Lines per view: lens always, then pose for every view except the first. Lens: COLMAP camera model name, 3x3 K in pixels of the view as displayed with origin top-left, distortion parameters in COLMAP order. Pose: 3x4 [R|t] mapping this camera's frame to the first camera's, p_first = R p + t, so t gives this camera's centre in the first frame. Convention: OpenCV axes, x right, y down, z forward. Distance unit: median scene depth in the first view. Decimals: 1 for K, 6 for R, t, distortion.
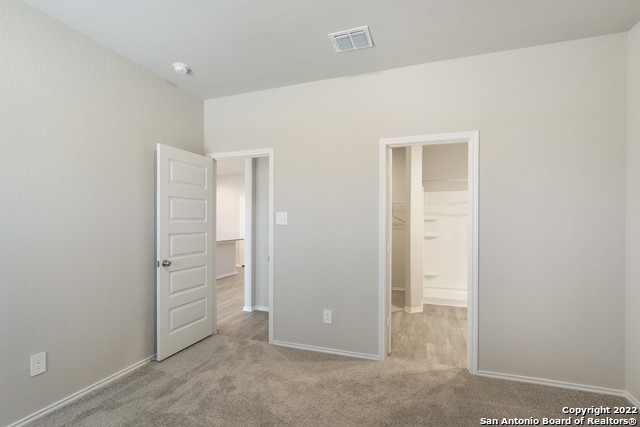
lens RADIAL K [[306.2, 0, 317.7], [0, 306.2, 222.7], [0, 0, 1]] dist [0.001040, 0.000235]
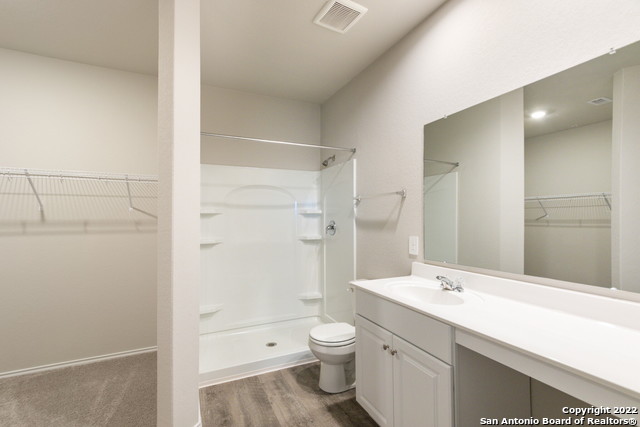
lens RADIAL K [[306.2, 0, 317.7], [0, 306.2, 222.7], [0, 0, 1]] dist [0.001040, 0.000235]
pose [[0.743601, -0.008177, 0.668573, 0.142199], [0.005132, 0.999966, 0.006522, 0.004953], [-0.668604, -0.001418, 0.743618, 0.450662]]
